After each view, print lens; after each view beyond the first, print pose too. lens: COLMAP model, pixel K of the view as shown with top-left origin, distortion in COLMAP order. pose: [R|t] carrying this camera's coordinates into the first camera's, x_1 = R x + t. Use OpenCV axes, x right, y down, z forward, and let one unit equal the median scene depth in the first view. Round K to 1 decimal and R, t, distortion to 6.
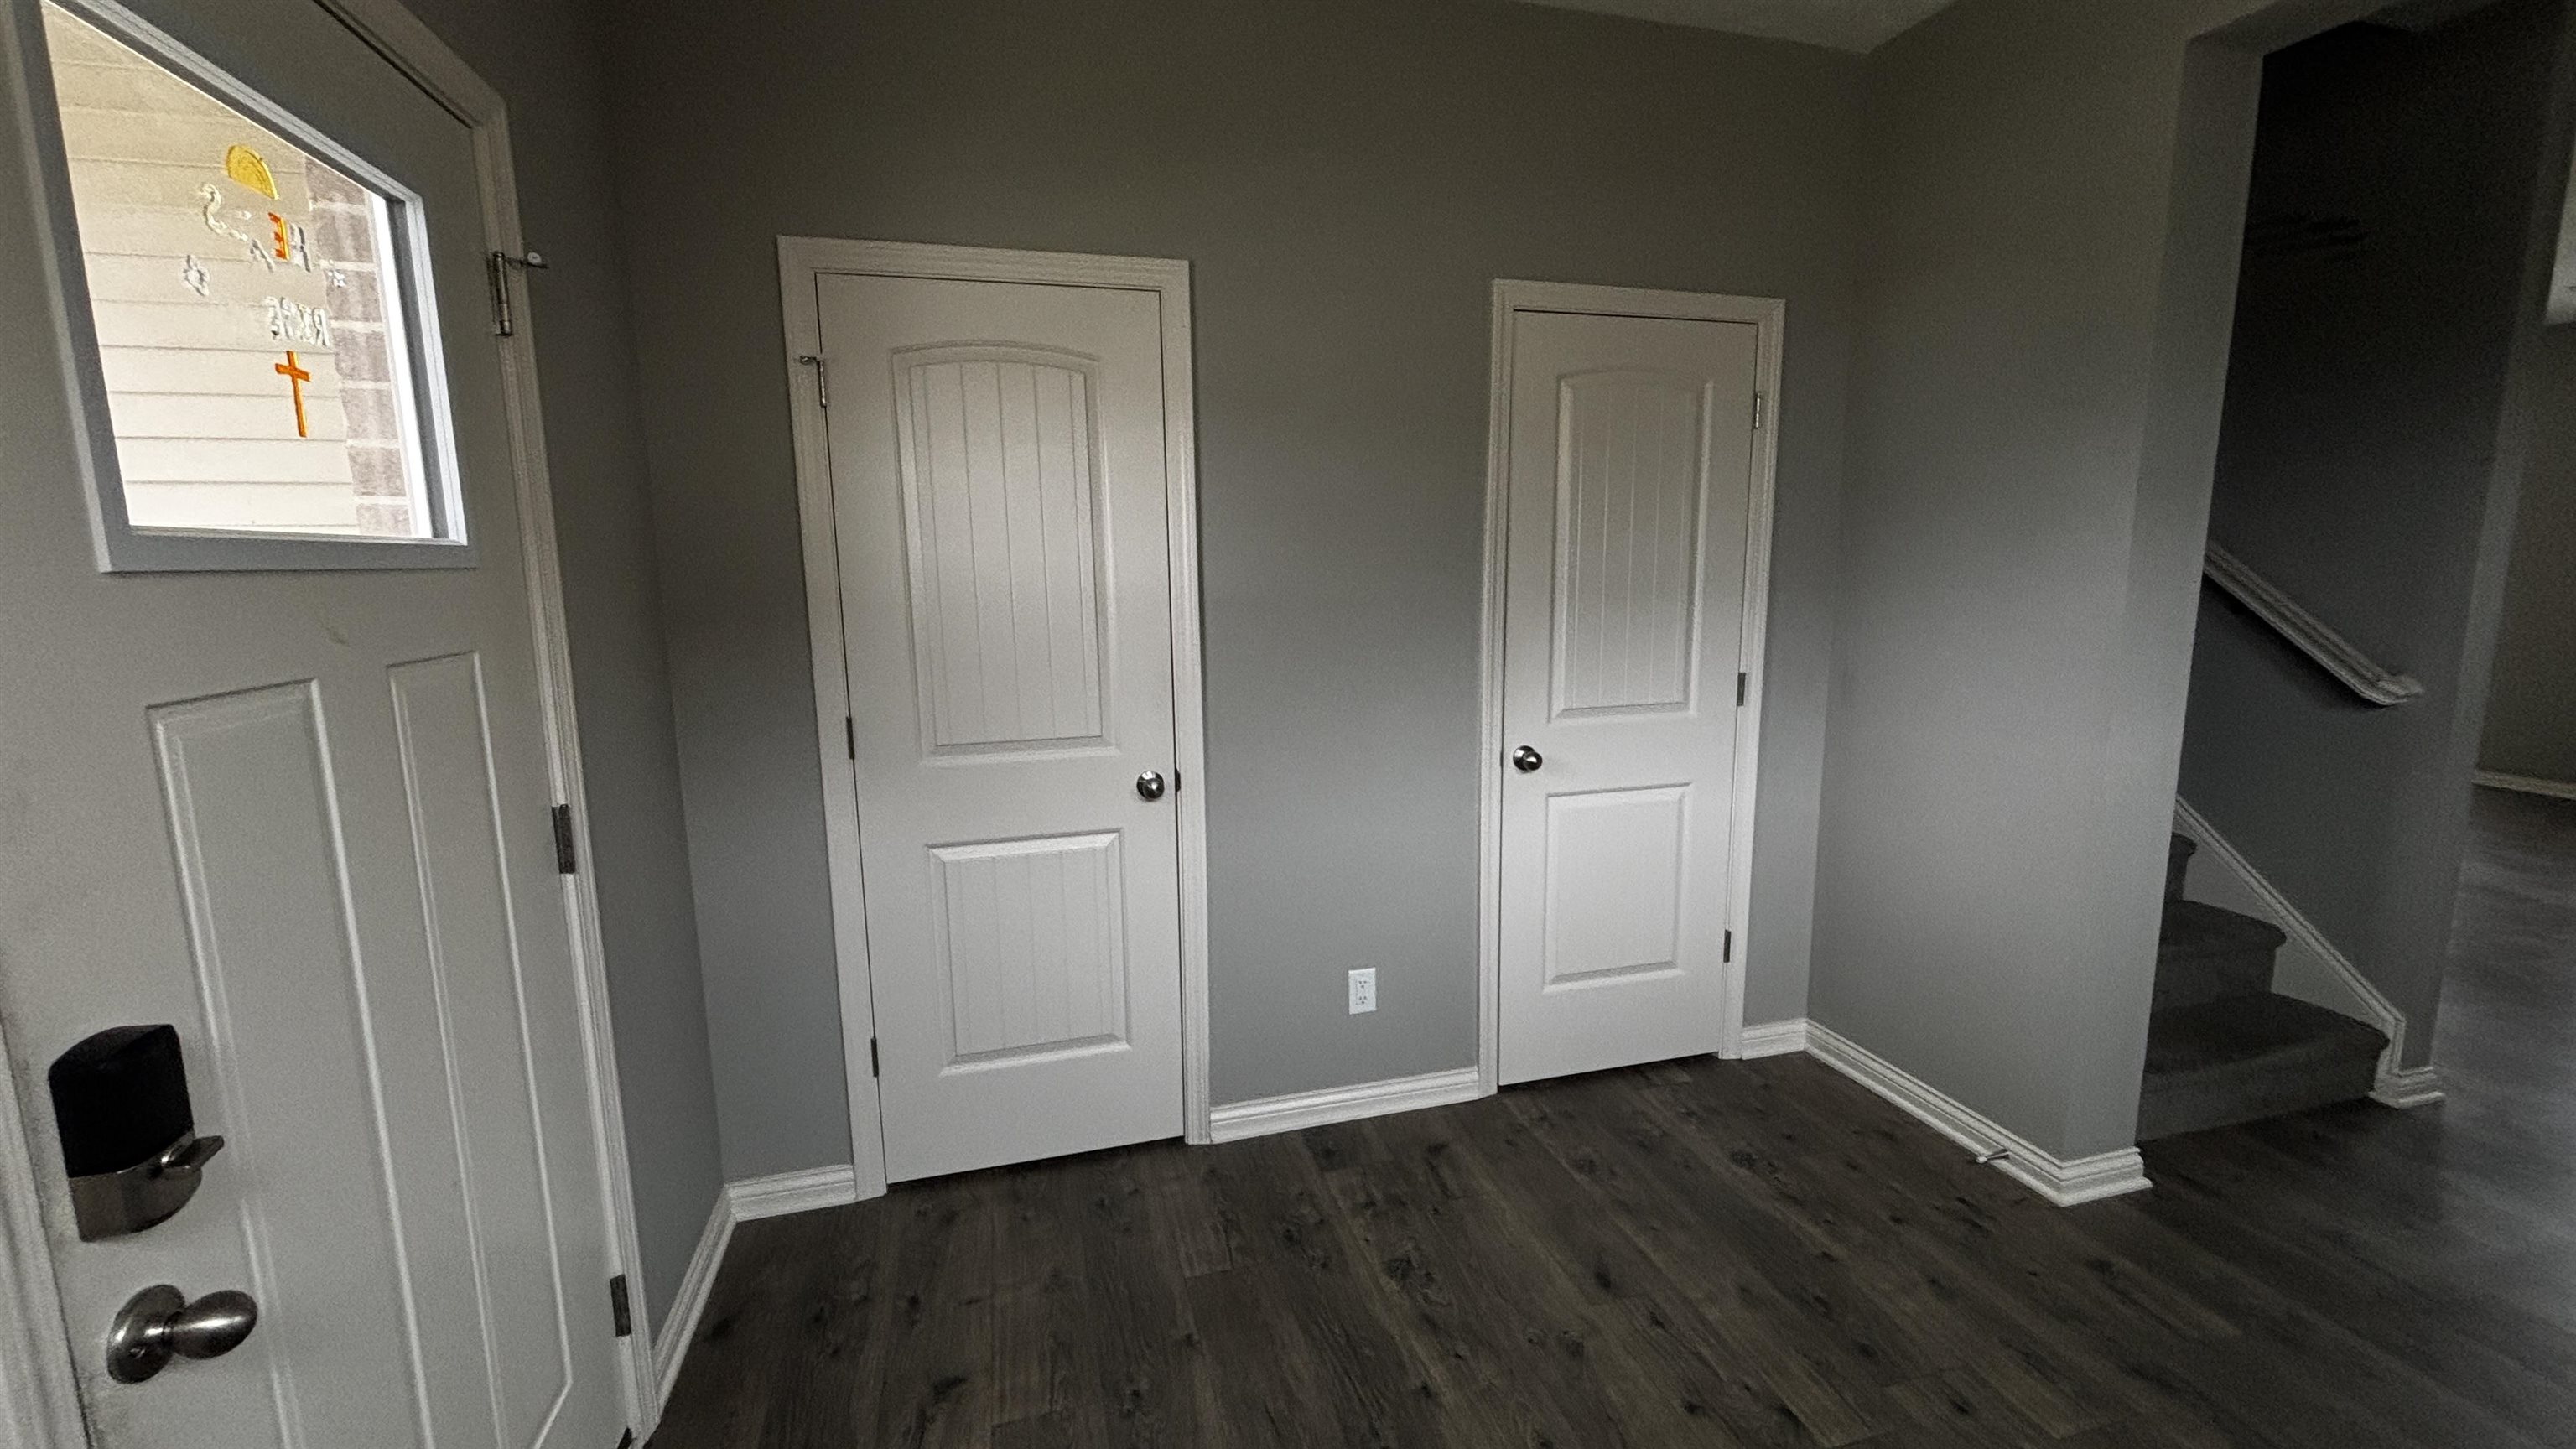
lens RADIAL K [[1034.3, 0, 1288.0], [0, 1034.3, 724.5], [0, 0, 1]] dist [0.001775, 0.000270]
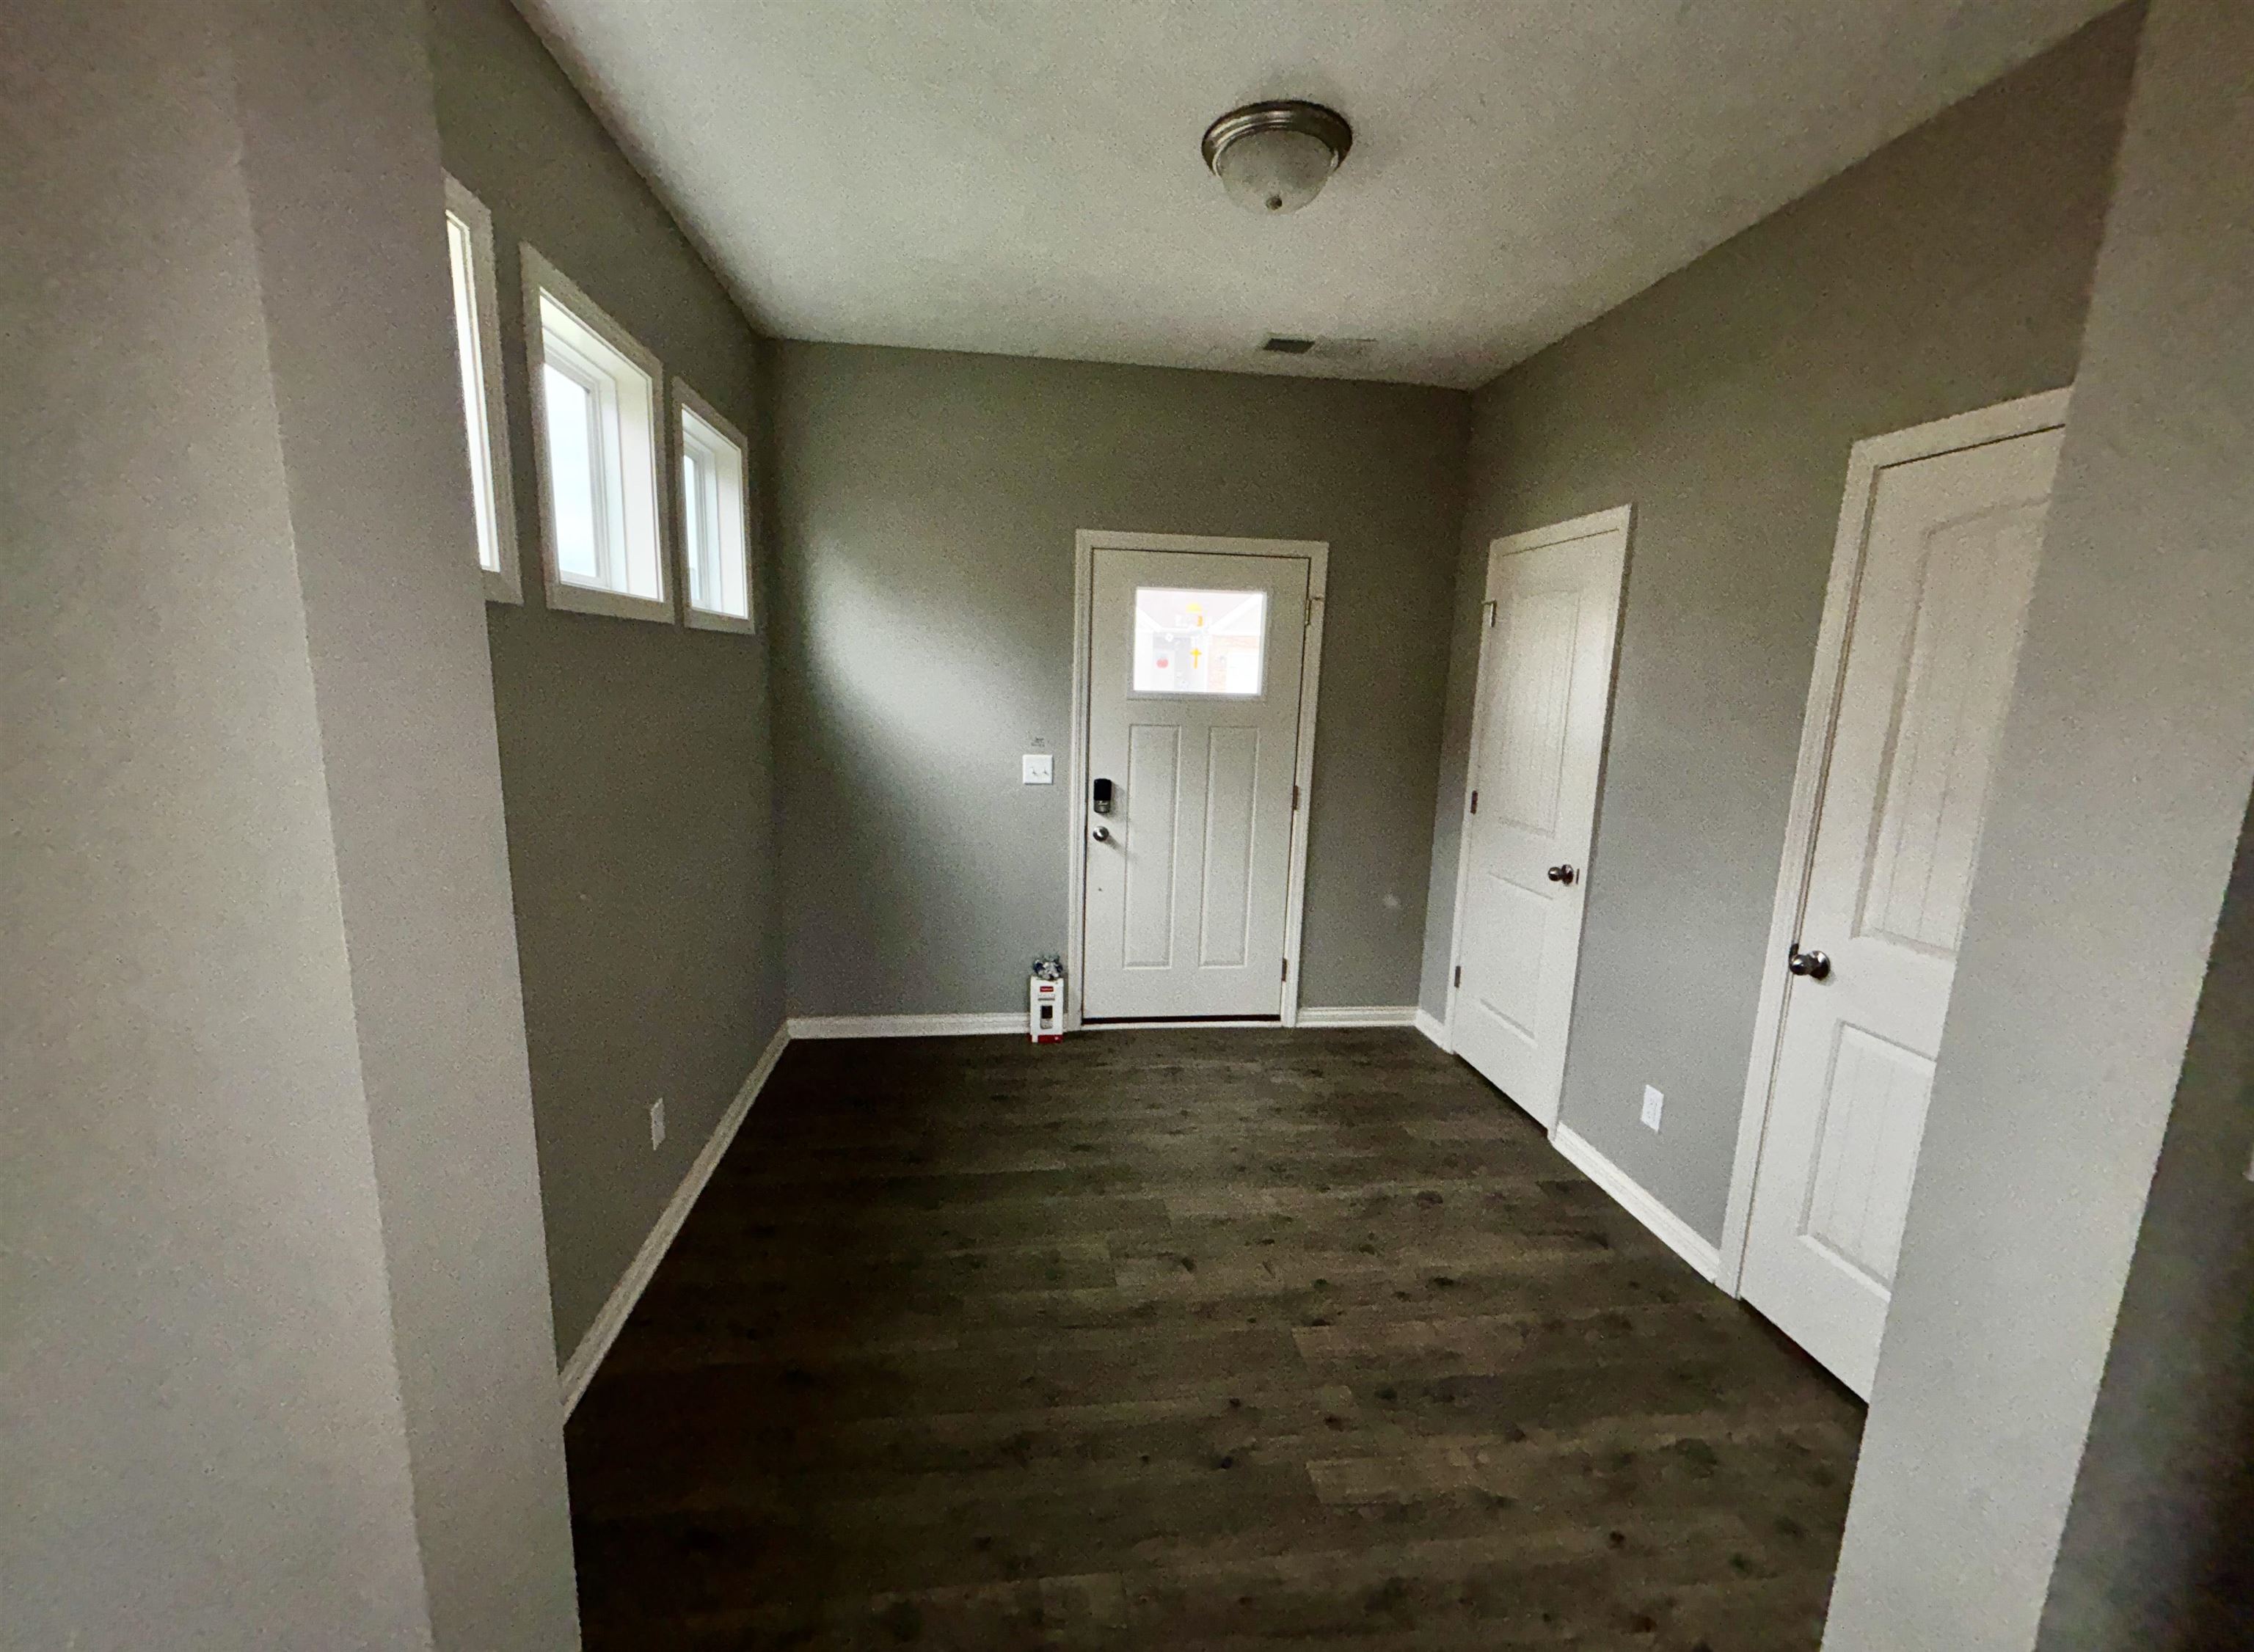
lens RADIAL K [[899.5, 0, 1127.0], [0, 899.5, 826.0], [0, 0, 1]] dist [-0.000335, -0.000055]
pose [[-0.135542, 0.176212, -0.974976, 1.259689], [-0.180705, 0.963154, 0.199198, -0.155798], [0.974153, 0.203183, -0.098705, 0.562953]]
